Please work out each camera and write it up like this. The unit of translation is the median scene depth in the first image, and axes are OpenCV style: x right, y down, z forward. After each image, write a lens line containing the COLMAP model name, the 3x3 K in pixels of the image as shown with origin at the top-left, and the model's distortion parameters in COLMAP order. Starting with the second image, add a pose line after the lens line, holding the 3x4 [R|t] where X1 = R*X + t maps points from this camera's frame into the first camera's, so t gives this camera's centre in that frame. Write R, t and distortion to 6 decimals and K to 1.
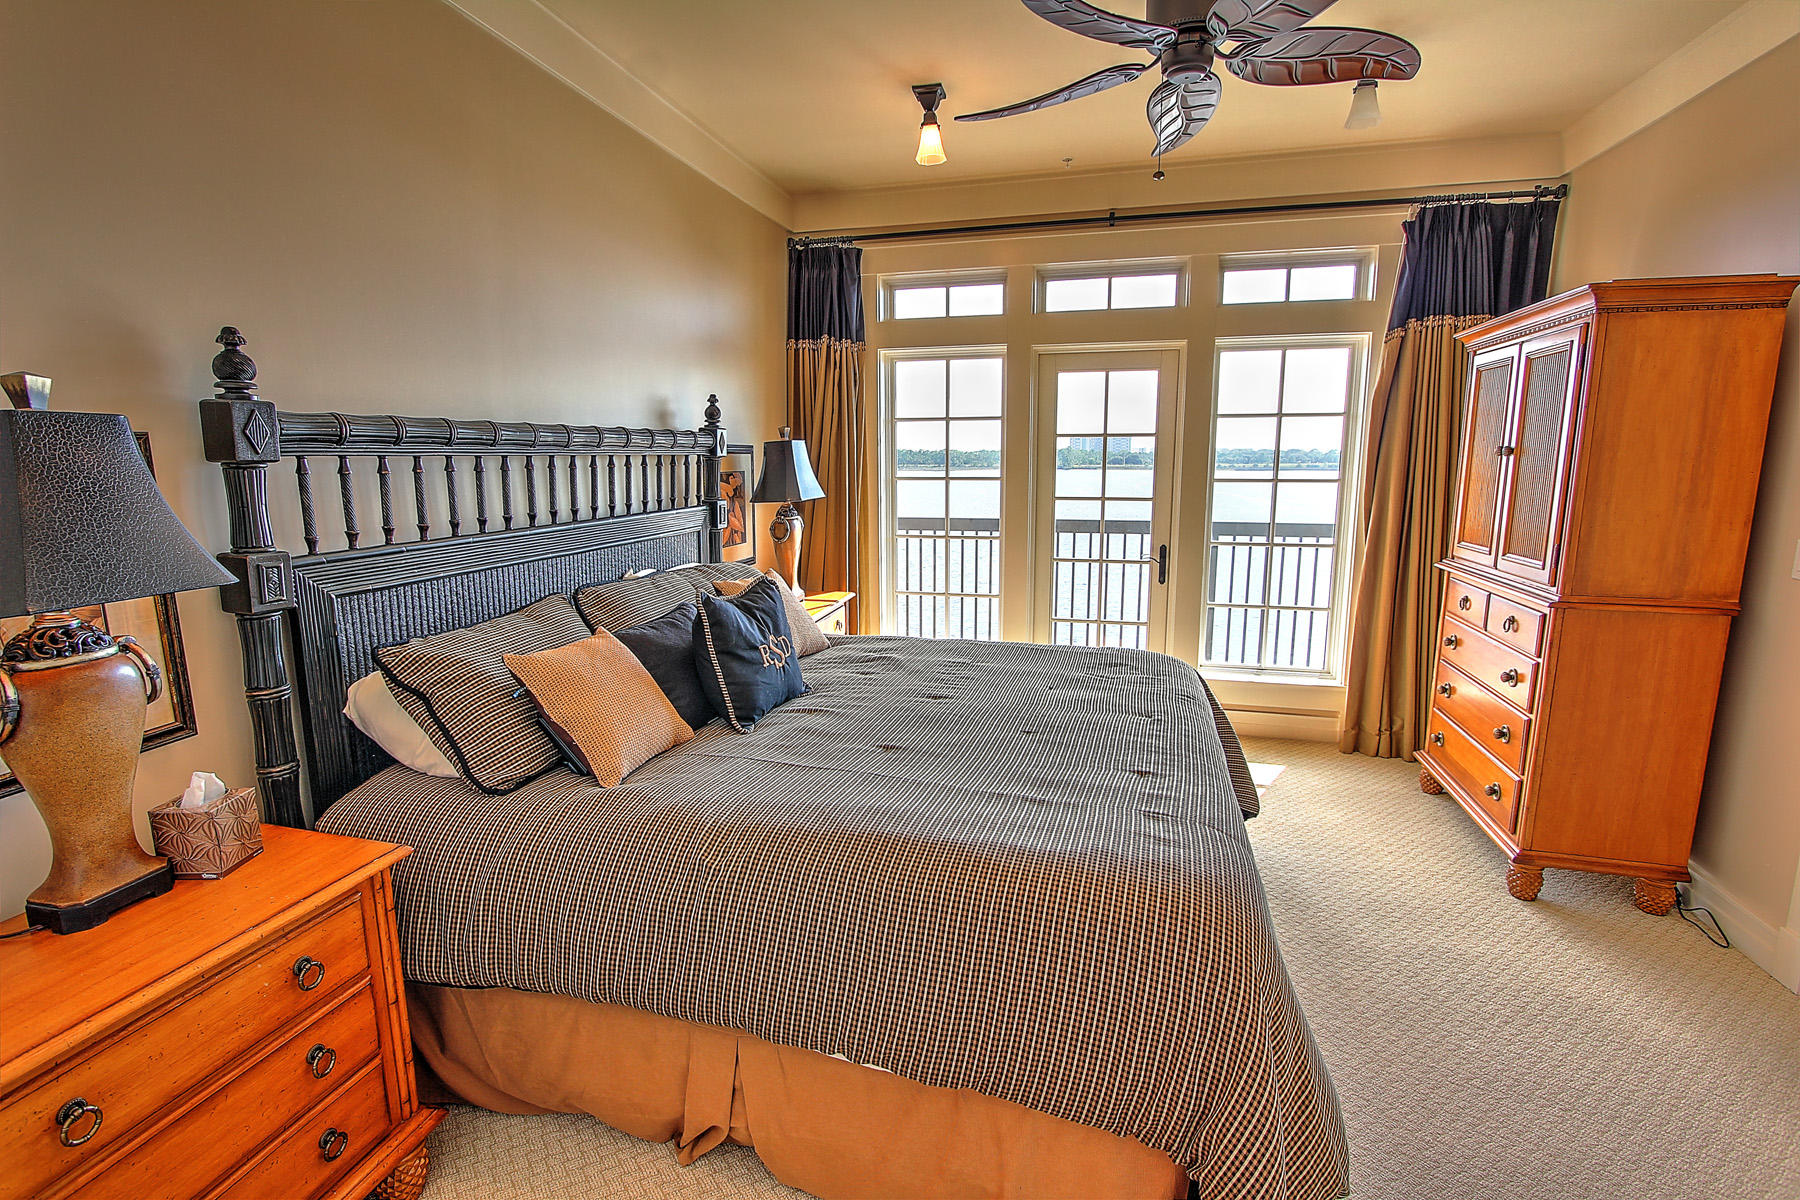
lens RADIAL K [[826.3, 0, 894.9], [0, 826.3, 596.5], [0, 0, 1]] dist [-0.017251, 0.002135]
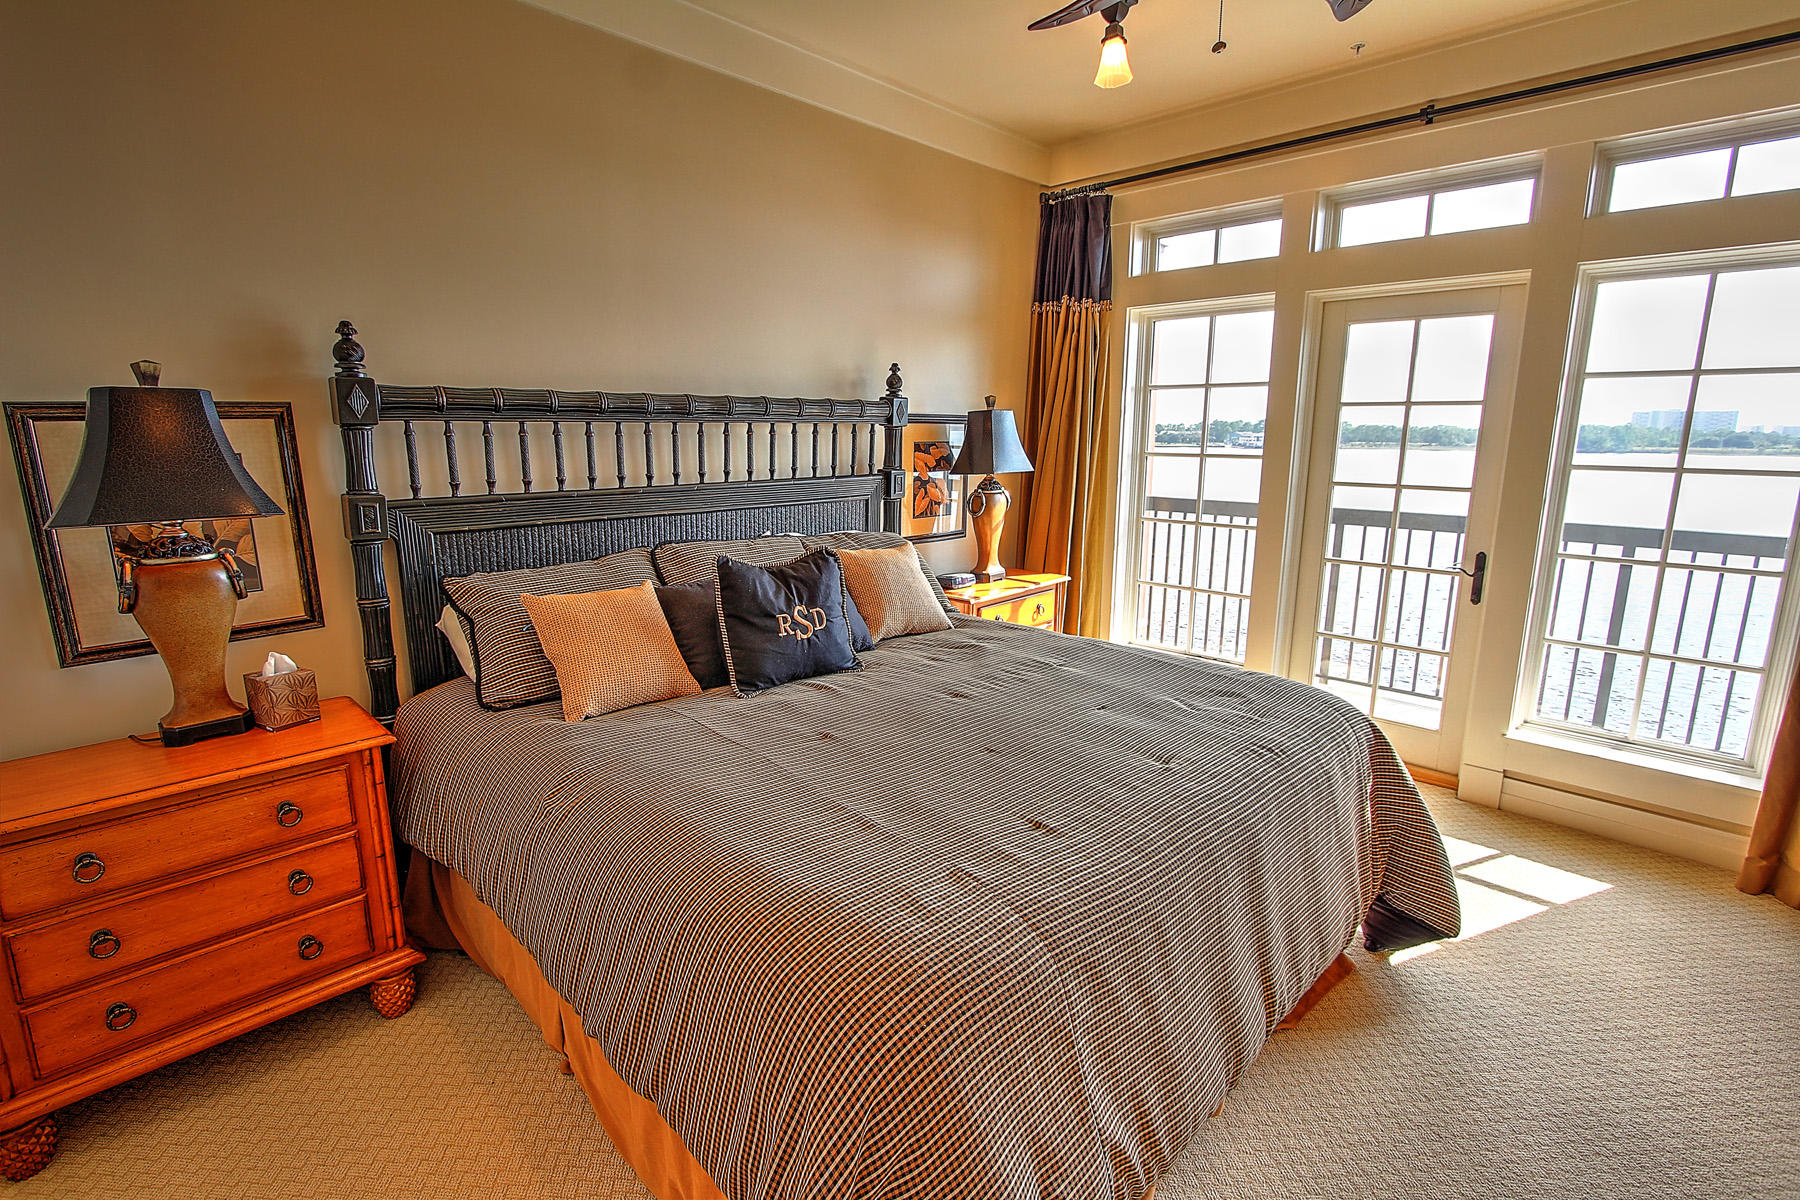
lens RADIAL K [[826.3, 0, 895.9], [0, 826.3, 595.4], [0, 0, 1]] dist [-0.017251, 0.002135]
pose [[0.869492, 0.105480, -0.482554, 0.253886], [-0.090926, 0.994418, 0.053531, -0.017135], [0.485507, -0.002668, 0.874229, 0.111440]]
